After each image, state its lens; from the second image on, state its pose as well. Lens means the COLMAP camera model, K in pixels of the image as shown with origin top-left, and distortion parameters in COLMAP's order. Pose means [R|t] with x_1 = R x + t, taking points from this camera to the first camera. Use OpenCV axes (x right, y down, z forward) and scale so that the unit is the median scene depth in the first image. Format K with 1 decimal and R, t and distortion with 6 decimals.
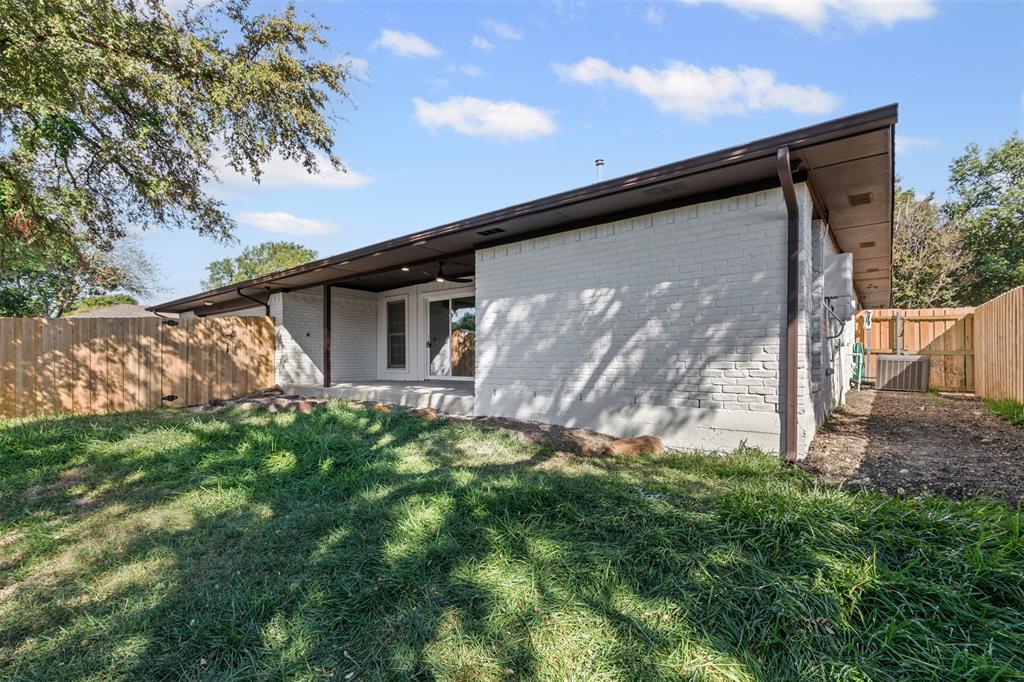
lens RADIAL K [[459.8, 0, 506.3], [0, 459.8, 361.3], [0, 0, 1]] dist [0.002462, -0.001523]
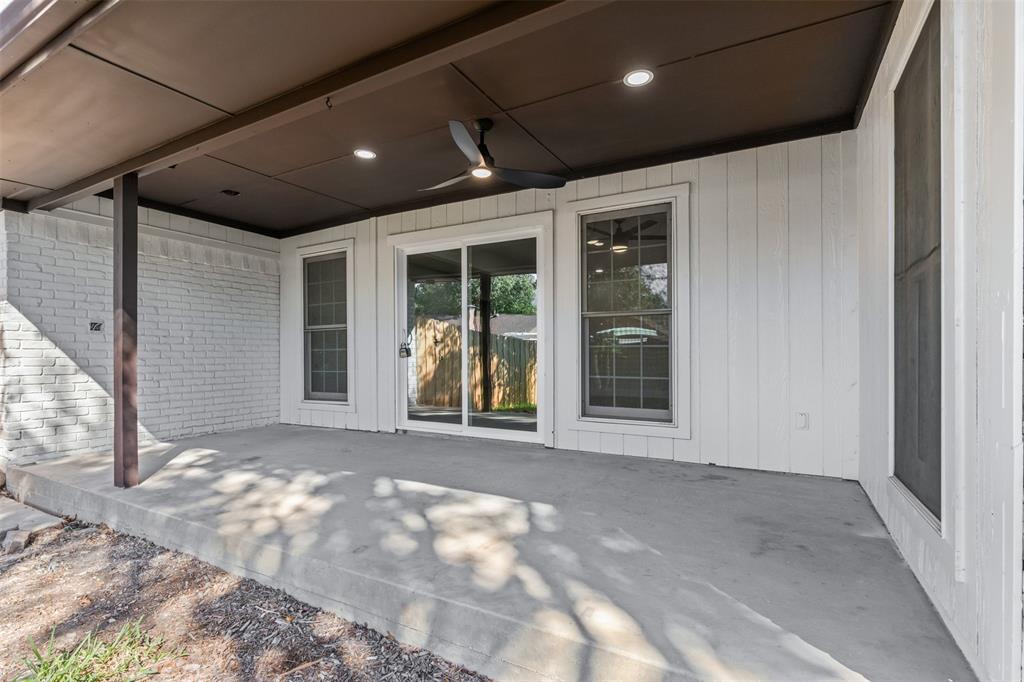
lens RADIAL K [[479.8, 0, 515.0], [0, 479.8, 339.9], [0, 0, 1]] dist [-0.005172, -0.000177]
pose [[0.985536, 0.005737, 0.169368, -0.133322], [-0.001905, 0.999739, -0.022776, -0.034382], [-0.169454, 0.022124, 0.985290, 0.492843]]
